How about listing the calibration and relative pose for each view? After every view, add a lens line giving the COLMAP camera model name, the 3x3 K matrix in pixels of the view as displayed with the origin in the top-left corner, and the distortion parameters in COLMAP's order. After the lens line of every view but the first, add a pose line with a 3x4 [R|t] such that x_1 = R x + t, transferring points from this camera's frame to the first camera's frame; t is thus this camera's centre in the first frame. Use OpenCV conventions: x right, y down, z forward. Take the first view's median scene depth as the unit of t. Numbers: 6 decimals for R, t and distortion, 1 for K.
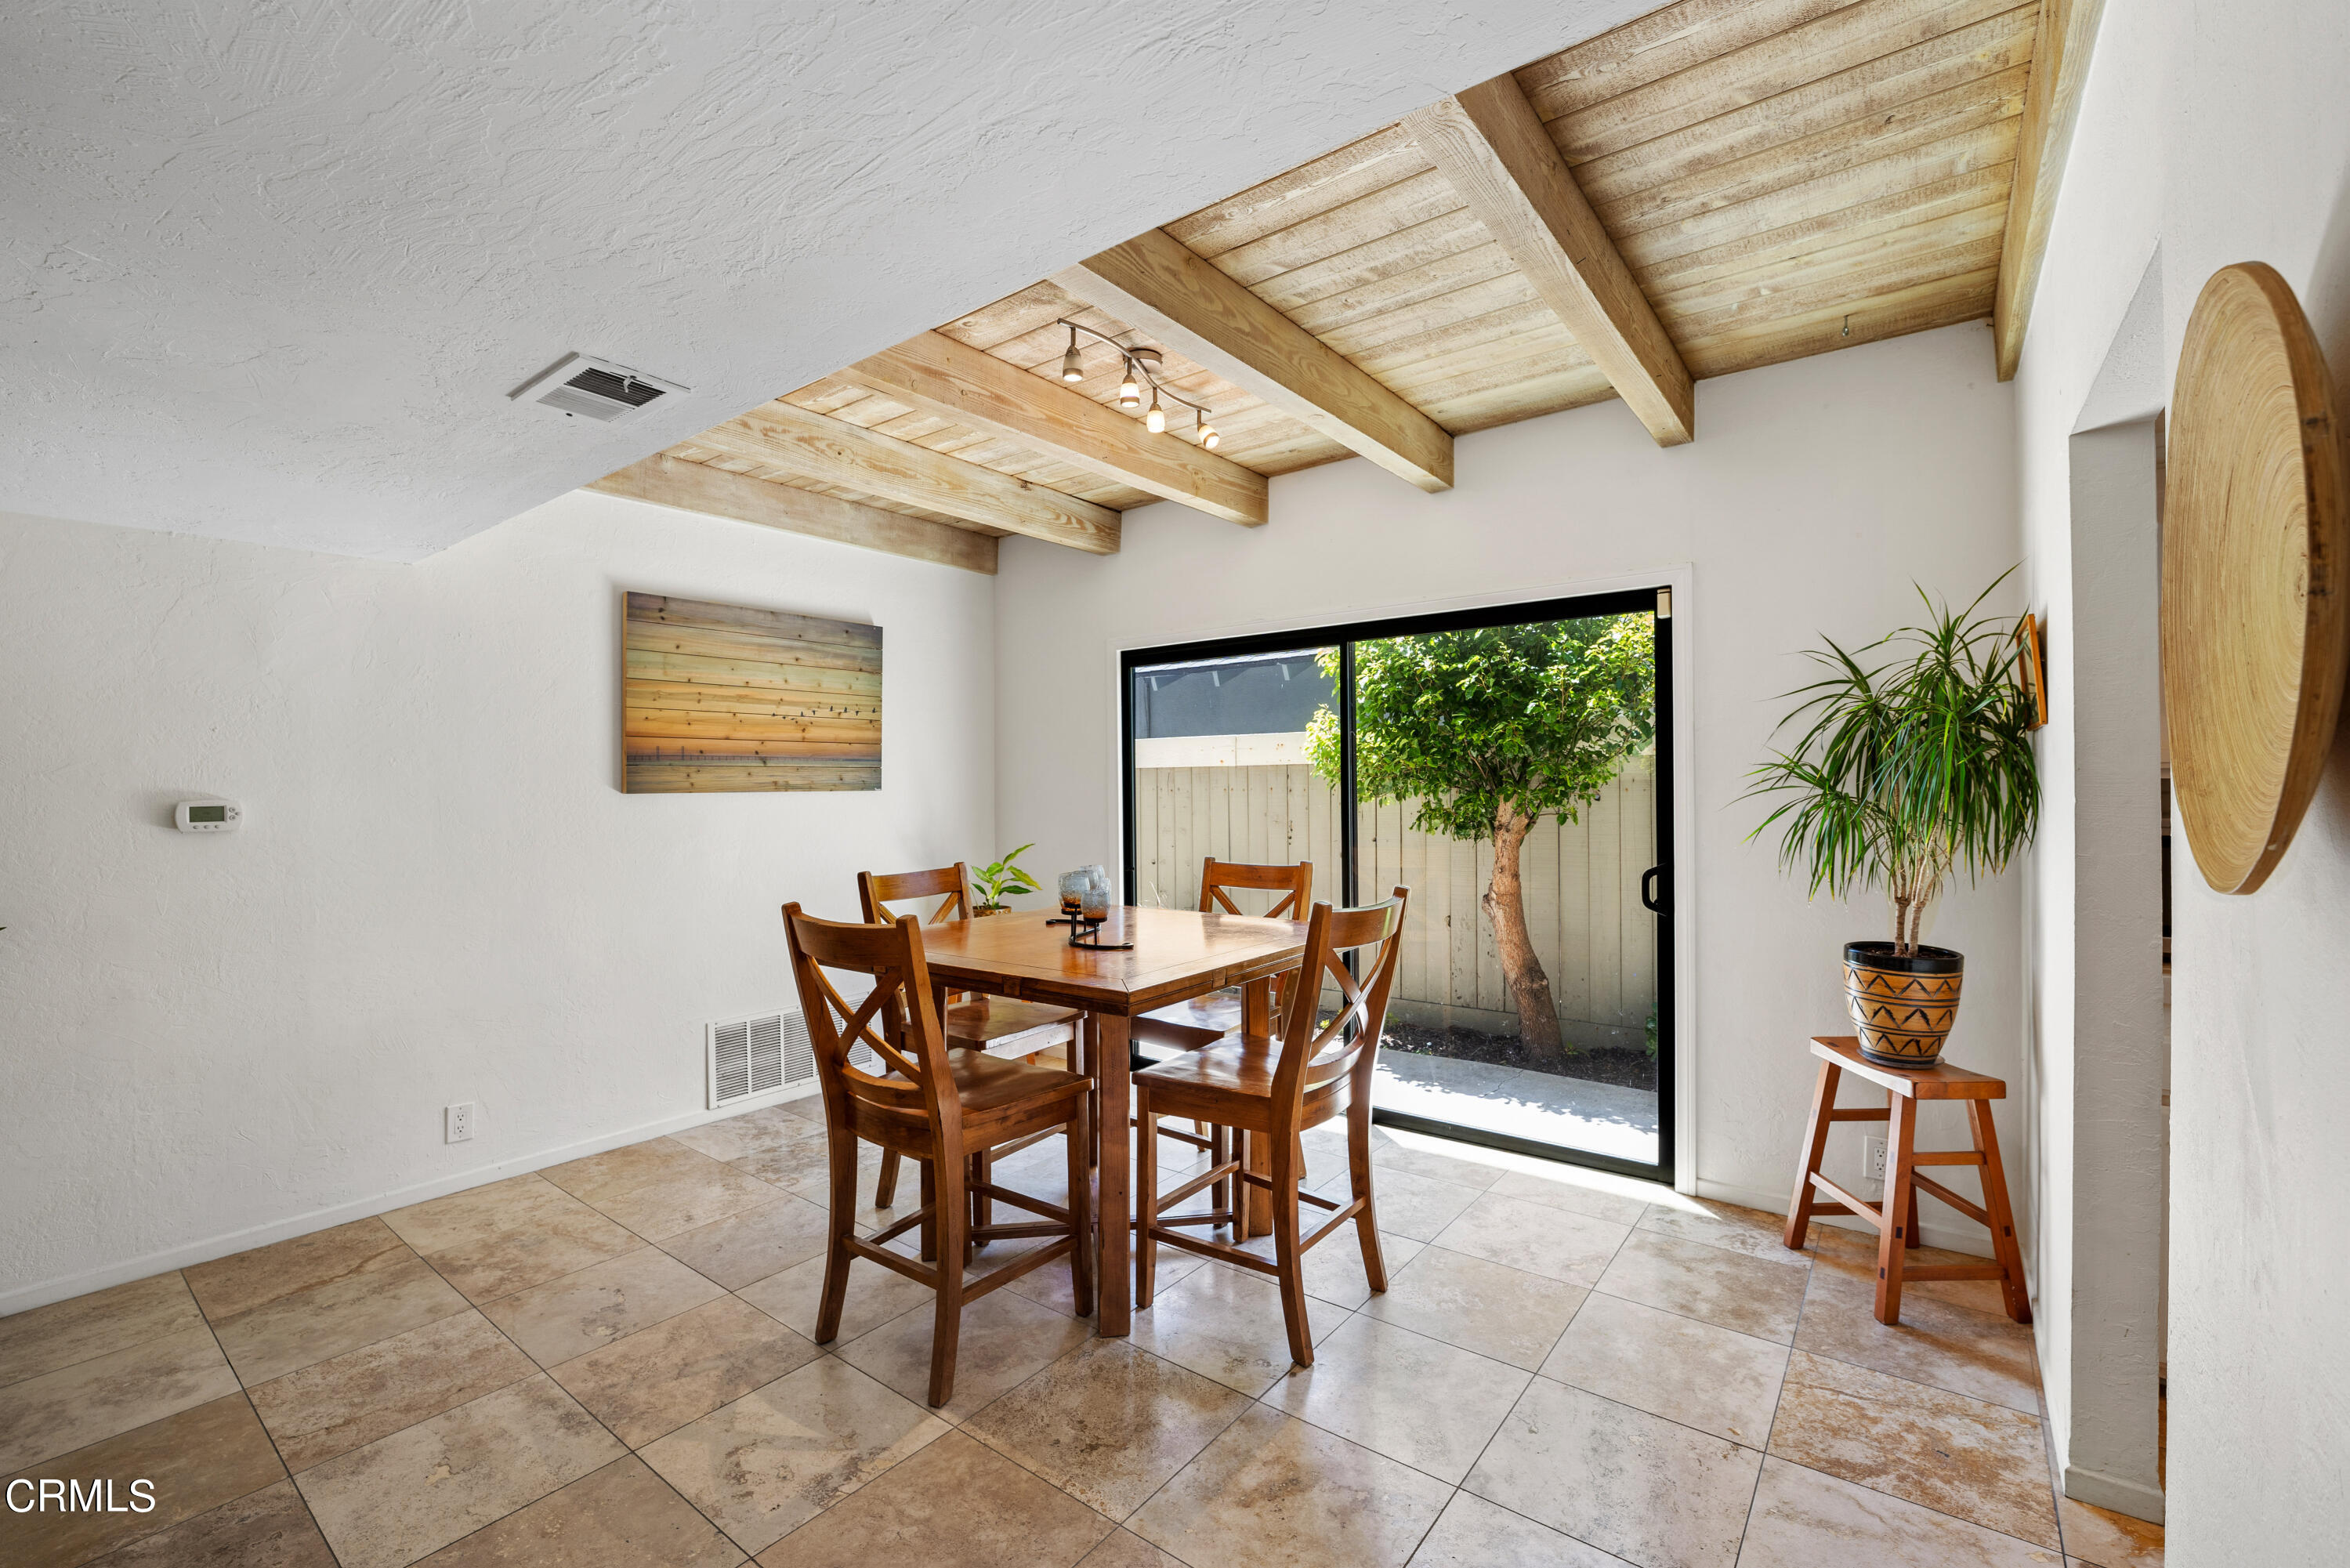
lens RADIAL K [[989.9, 0, 1175.0], [0, 989.9, 784.0], [0, 0, 1]] dist [-0.002031, -0.000159]
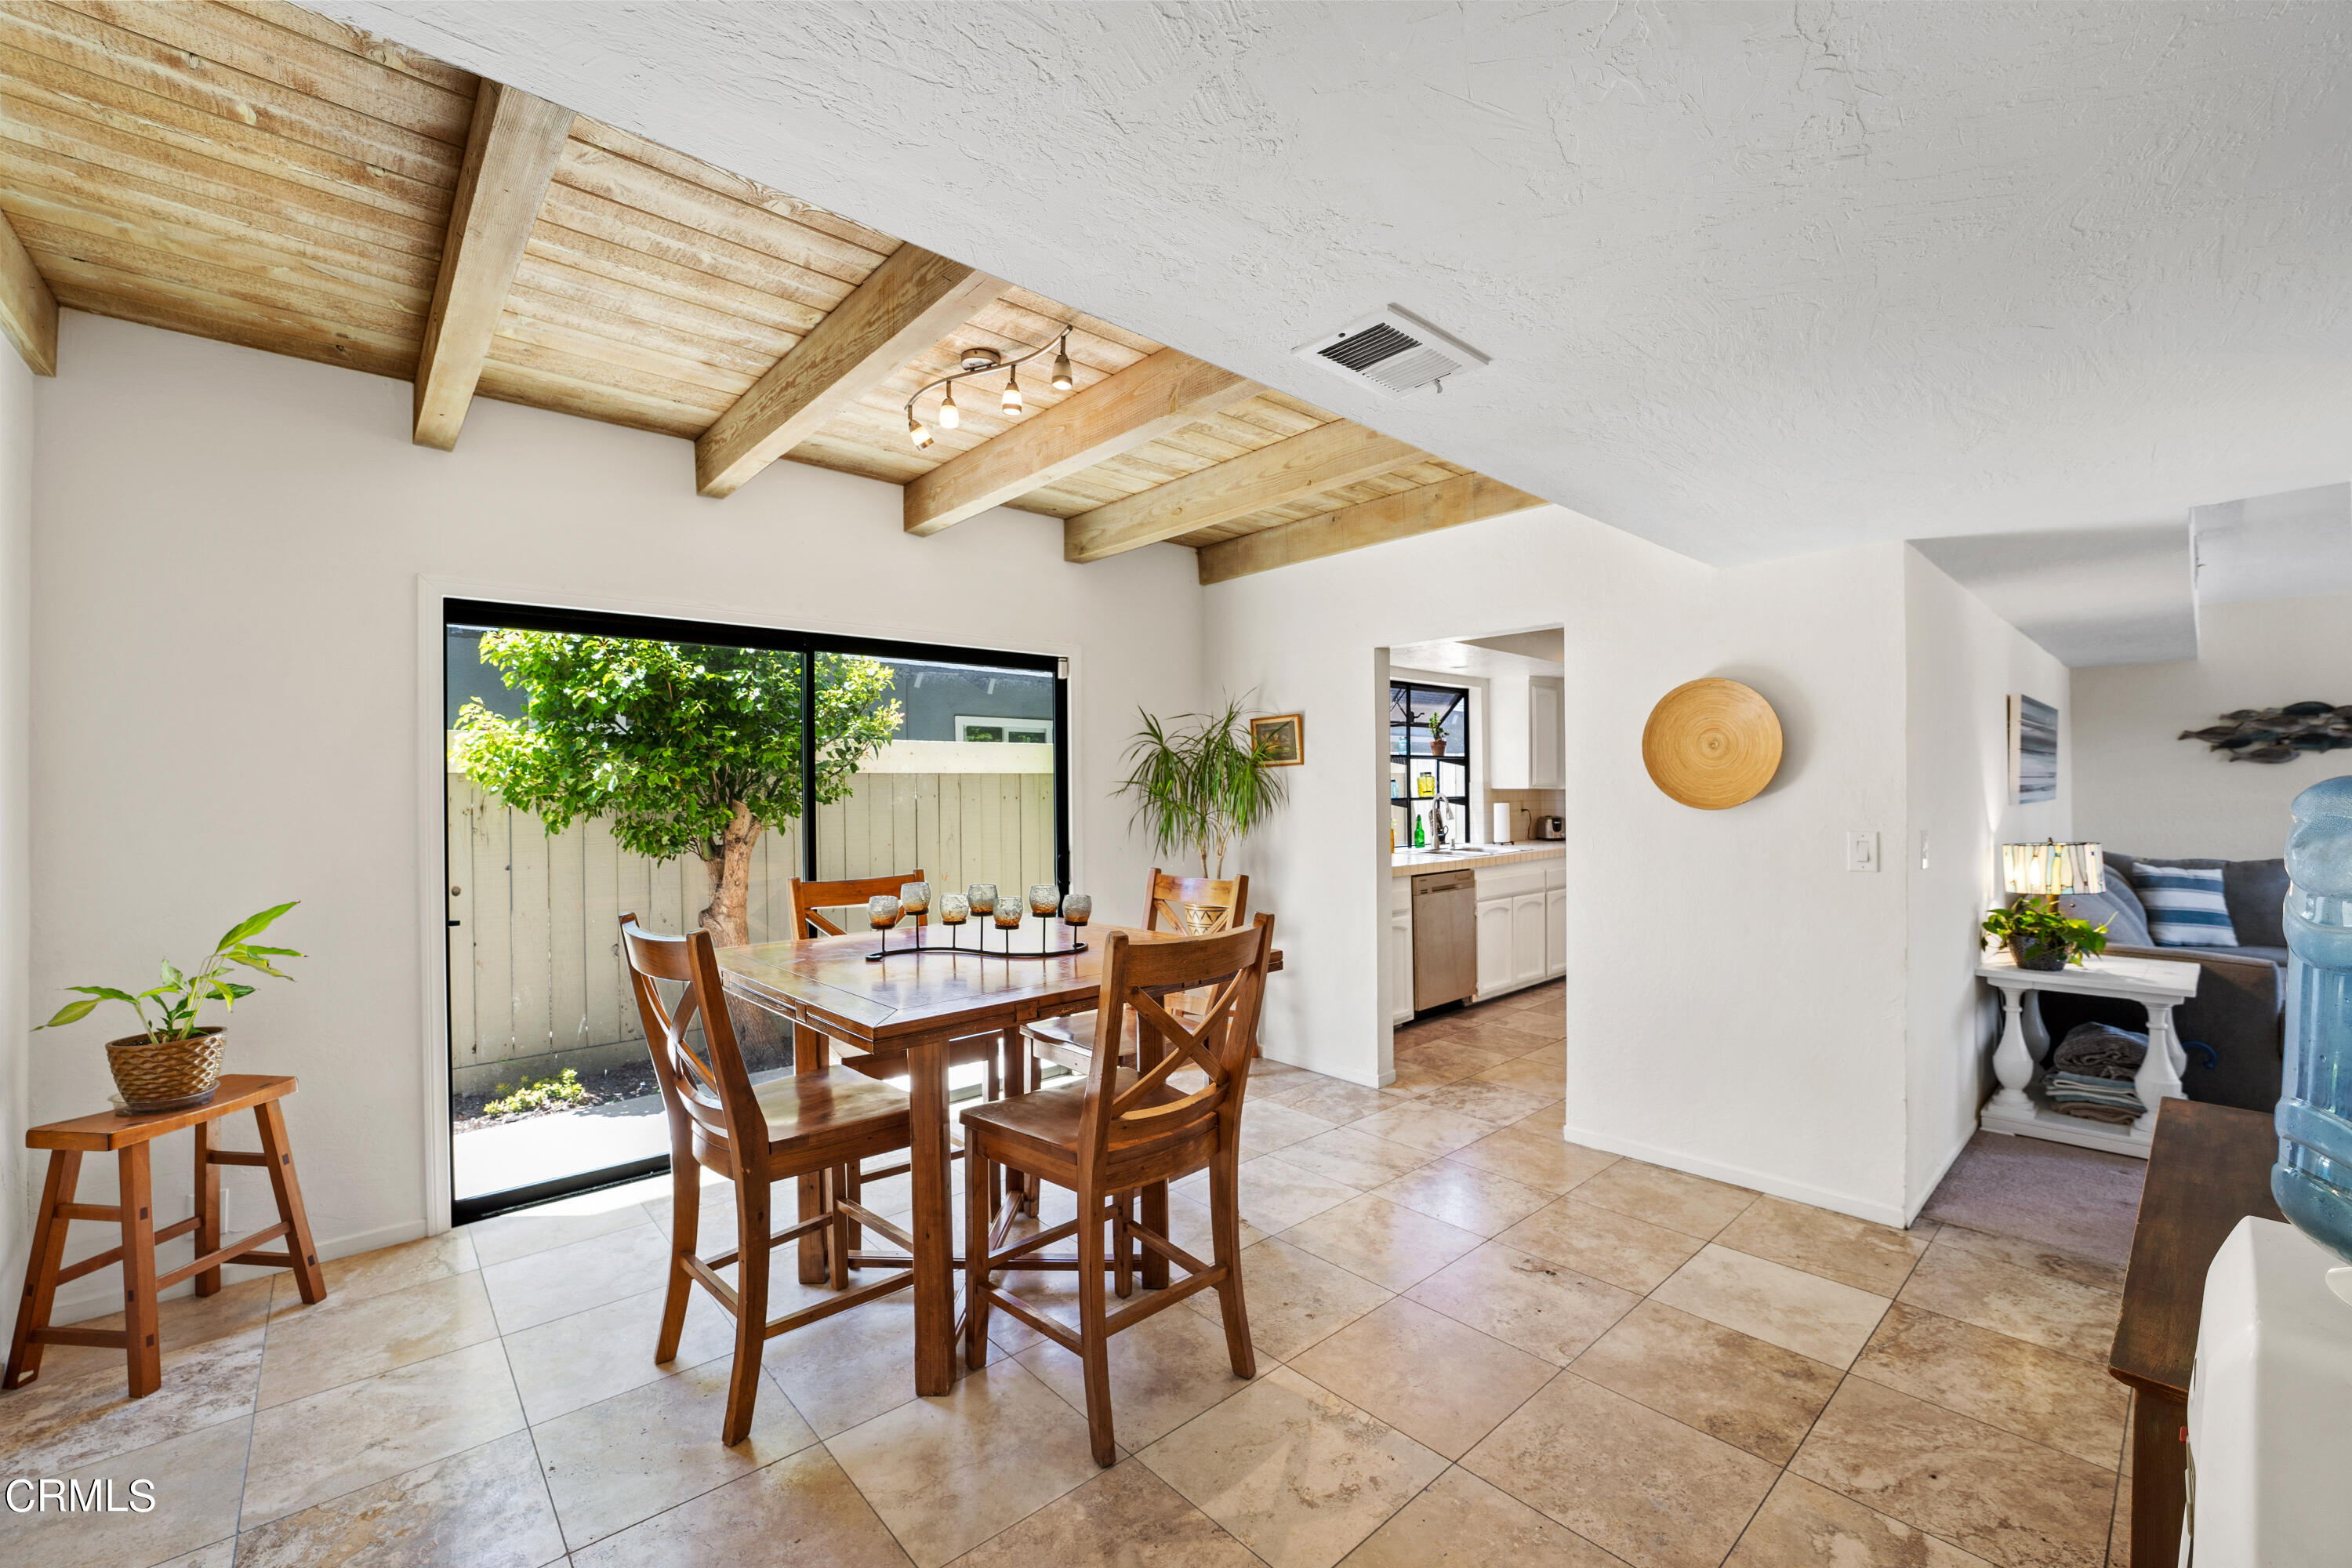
lens RADIAL K [[954.8, 0, 1176.0], [0, 954.8, 784.0], [0, 0, 1]] dist [-0.009670, 0.000066]
pose [[0.193098, 0.017665, 0.981020, -0.889187], [0.015734, 0.999654, -0.021097, 0.016895], [-0.981053, 0.019510, 0.192753, 0.618843]]
